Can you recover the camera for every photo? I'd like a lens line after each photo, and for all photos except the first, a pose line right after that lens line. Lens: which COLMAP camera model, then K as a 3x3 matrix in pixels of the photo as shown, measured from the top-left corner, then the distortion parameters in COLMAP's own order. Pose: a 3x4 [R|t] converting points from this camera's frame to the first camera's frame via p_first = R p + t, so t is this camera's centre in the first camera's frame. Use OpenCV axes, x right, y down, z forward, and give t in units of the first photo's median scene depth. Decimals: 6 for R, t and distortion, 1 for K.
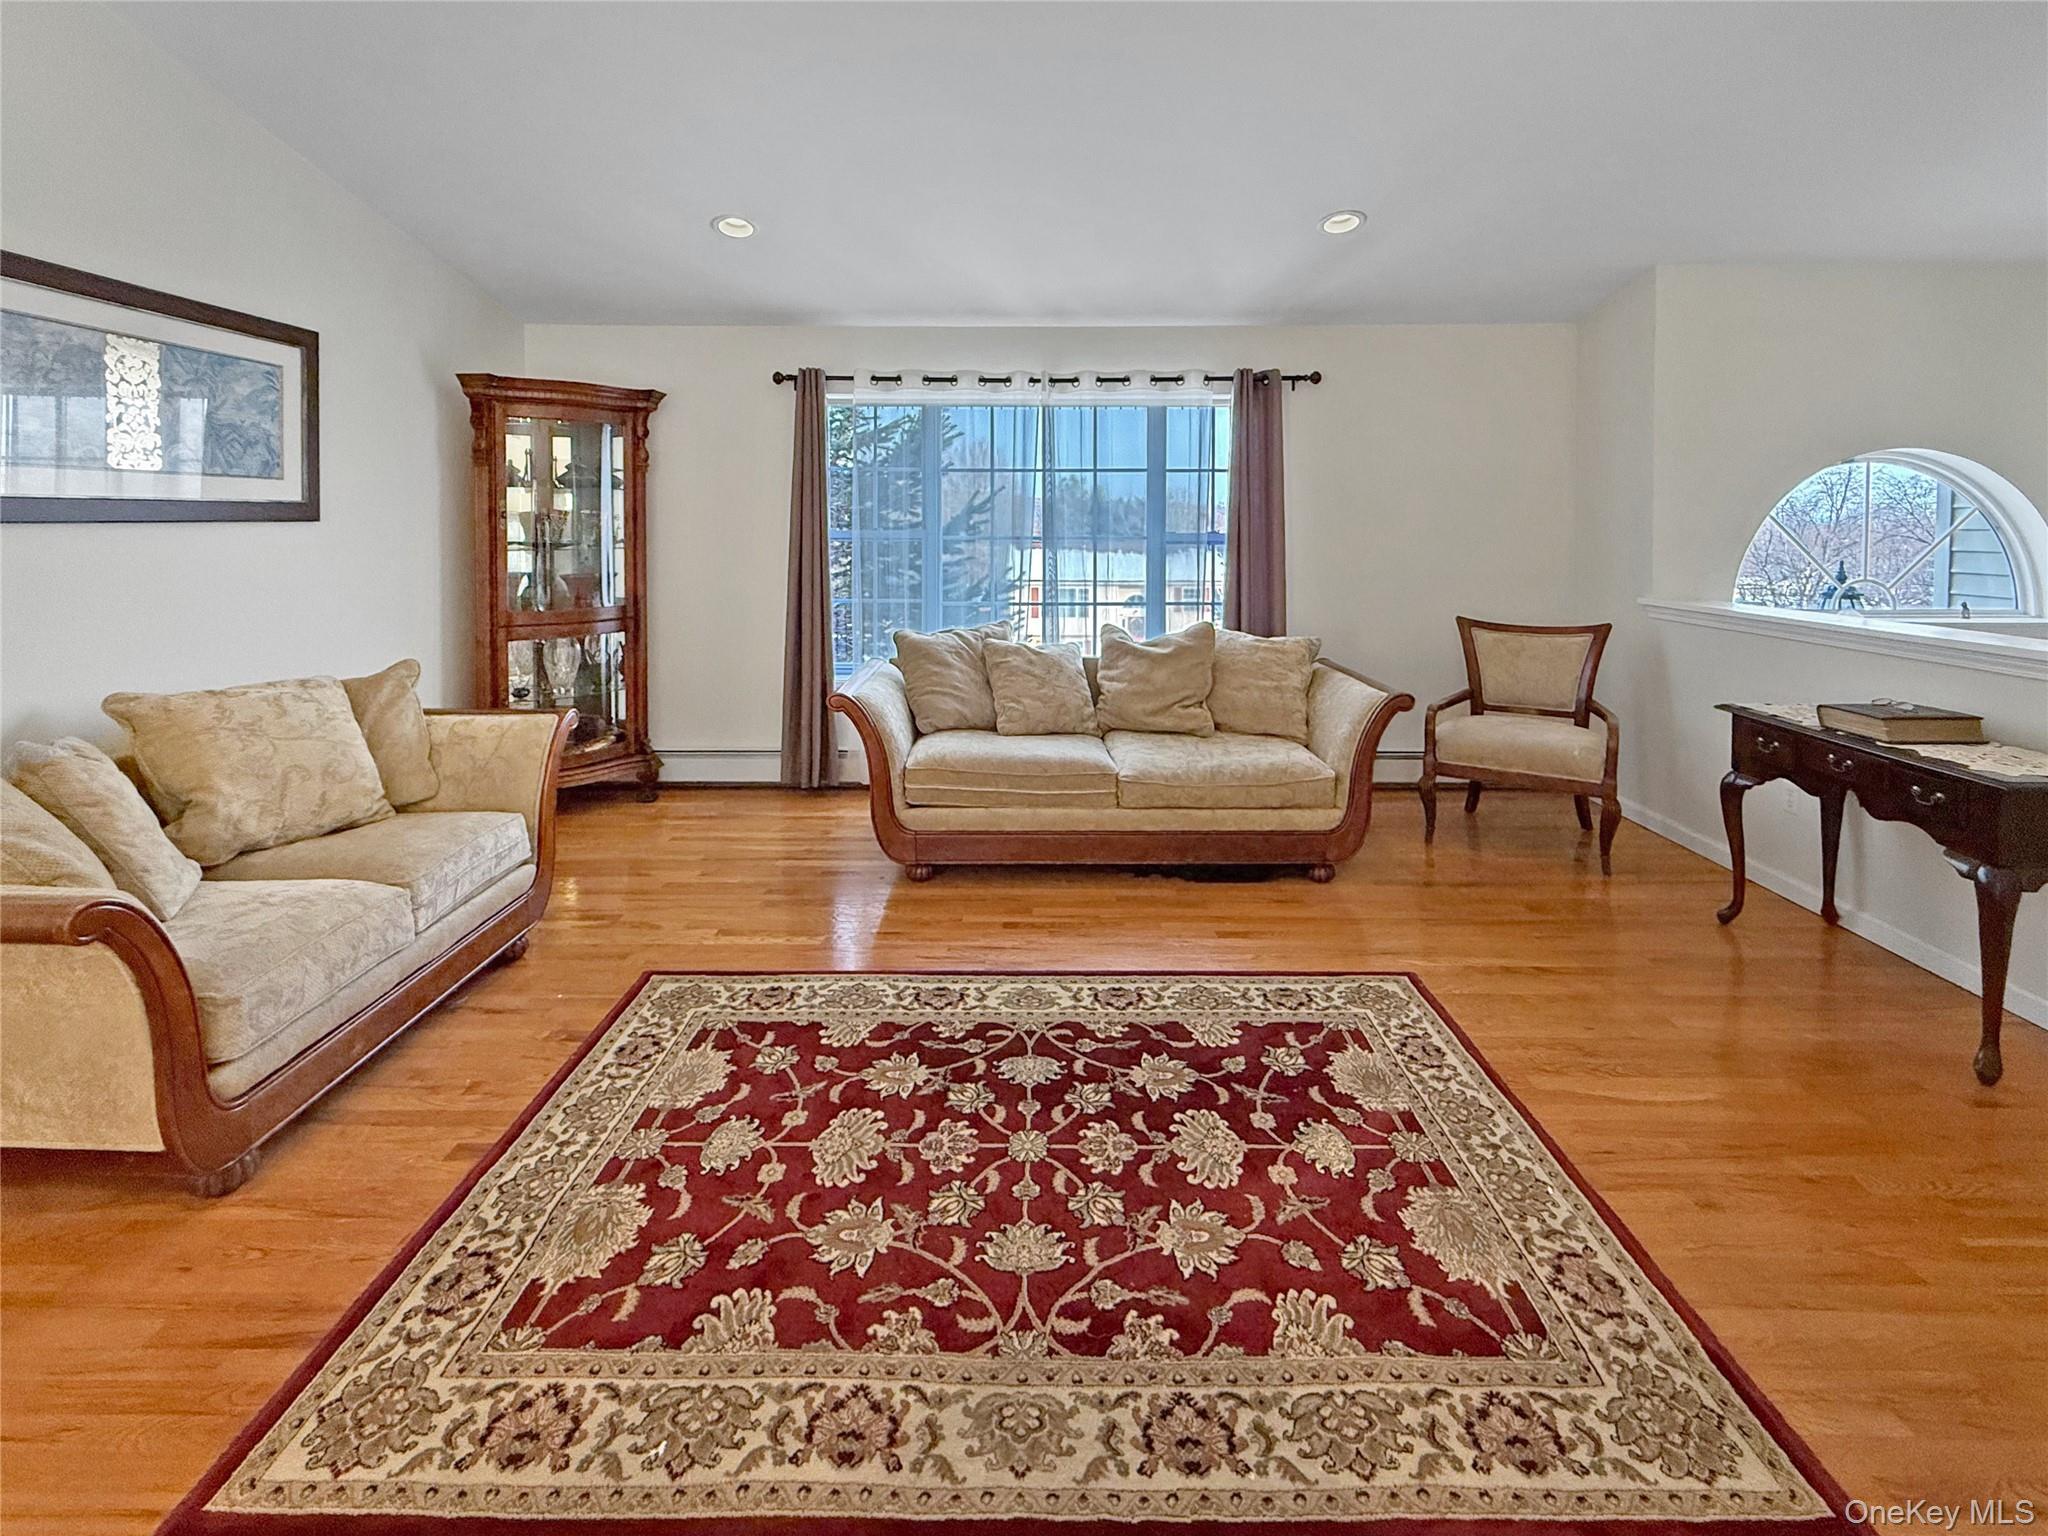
lens RADIAL K [[915.6, 0, 1021.1], [0, 915.6, 526.5], [0, 0, 1]] dist [0.000355, -0.000147]
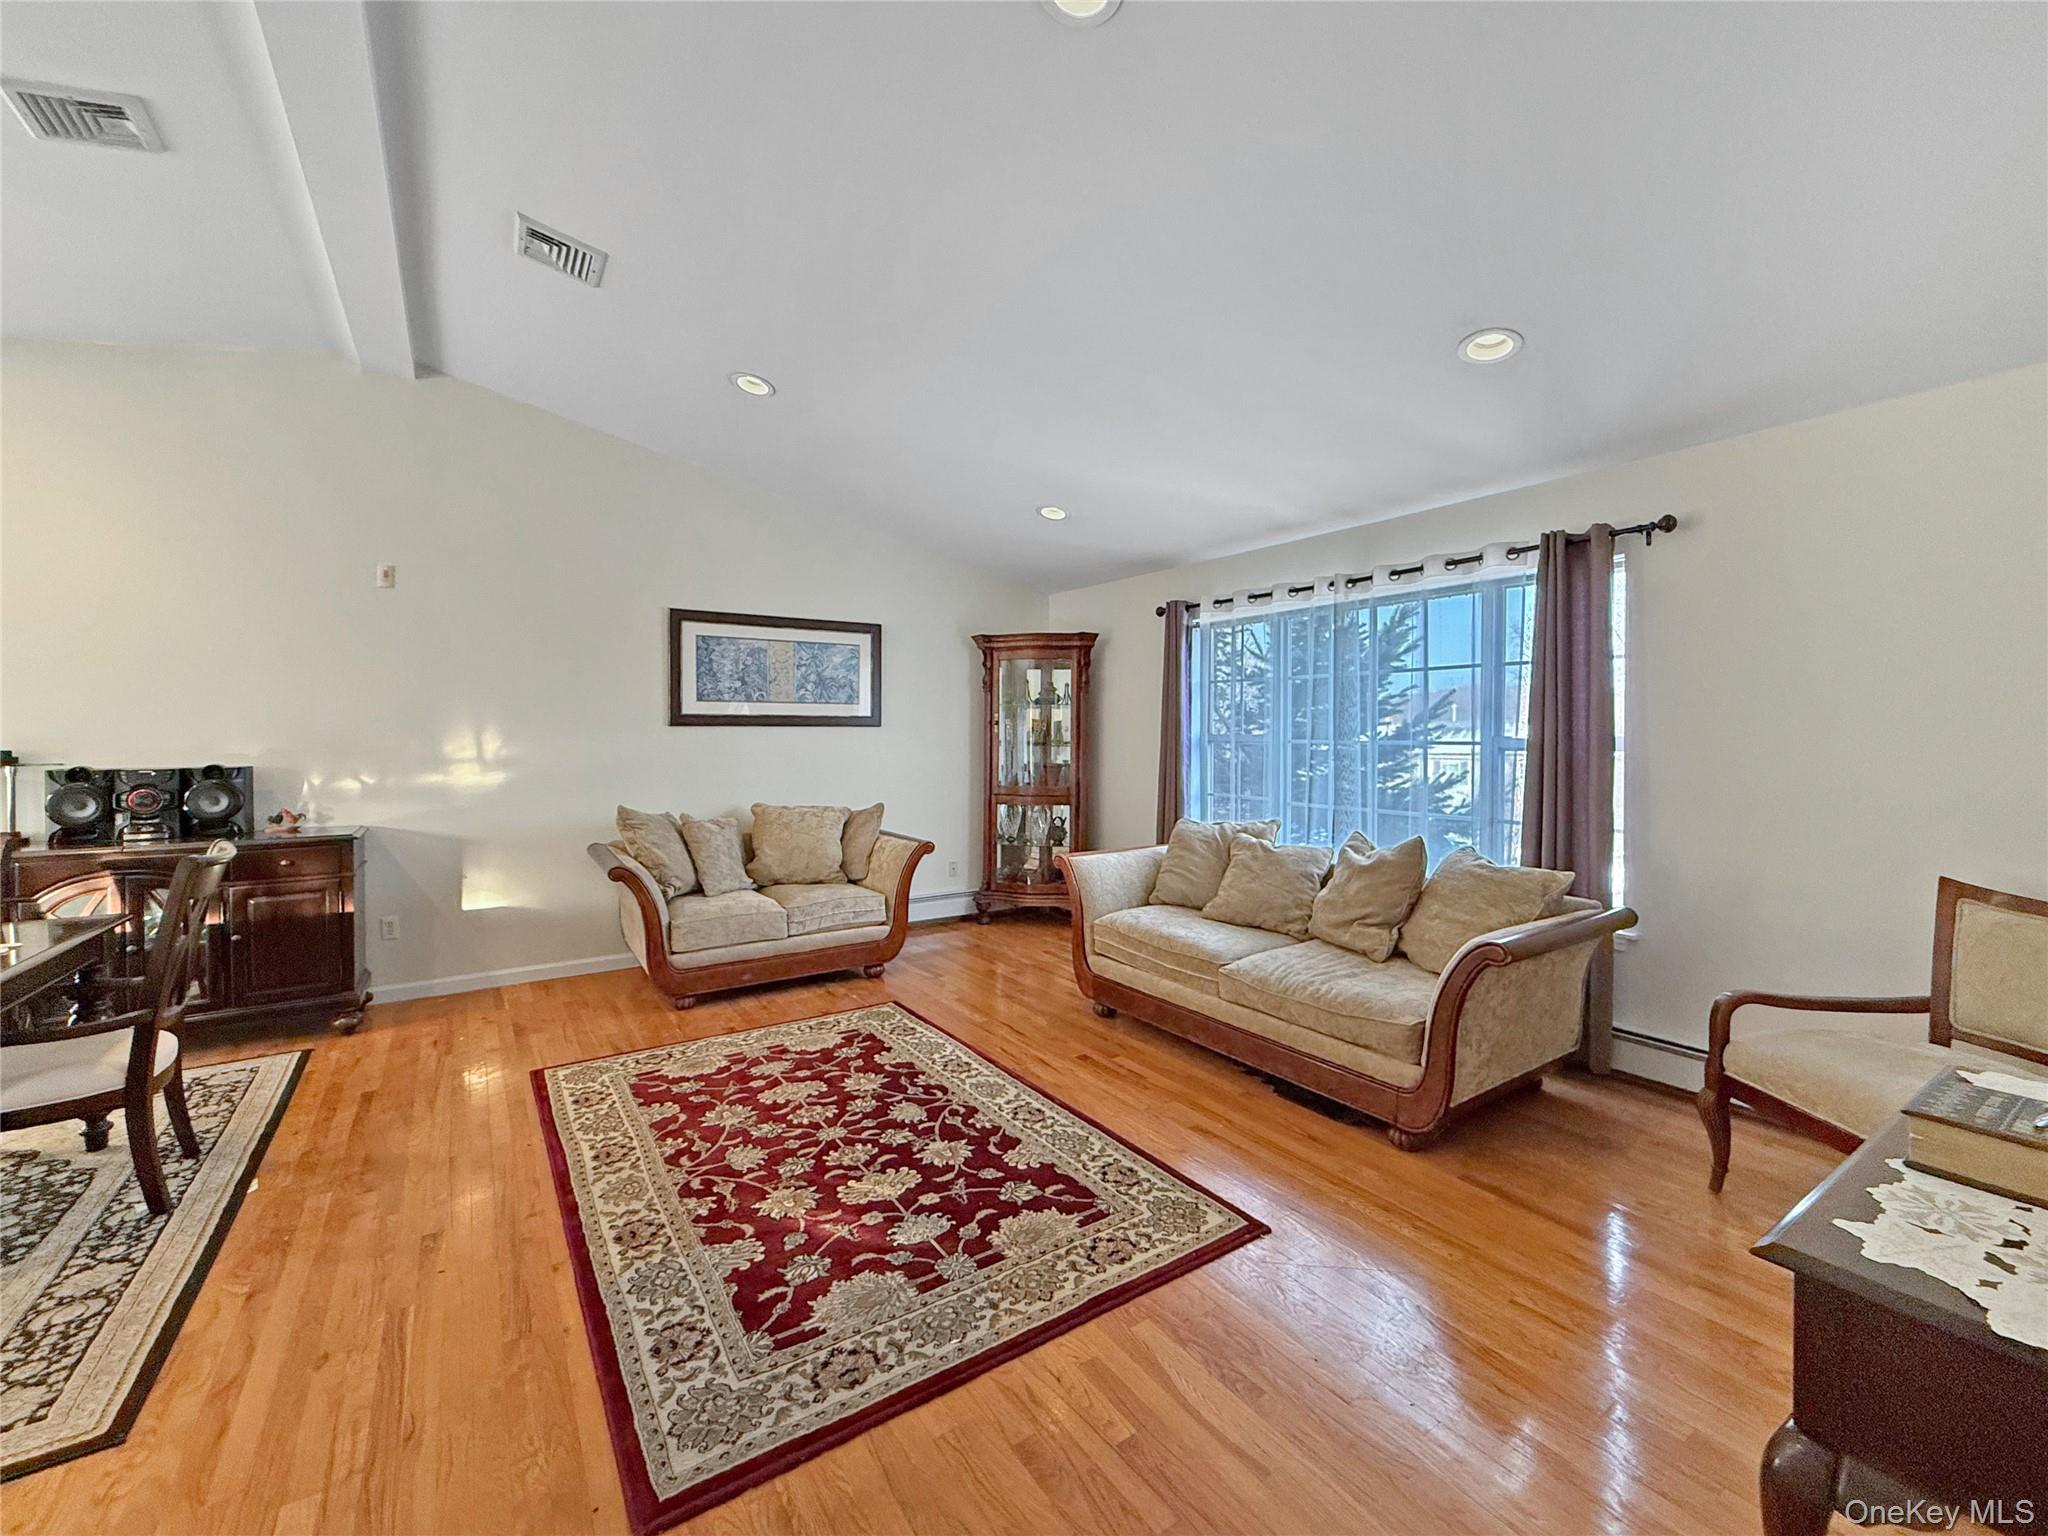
lens RADIAL K [[847.4, 0, 1029.5], [0, 847.4, 717.5], [0, 0, 1]] dist [-0.000192, 0.000126]
pose [[0.563359, -0.015619, -0.826064, 1.291793], [-0.005701, 0.999724, -0.022790, 0.020954], [0.826192, 0.017548, 0.563115, 0.450286]]
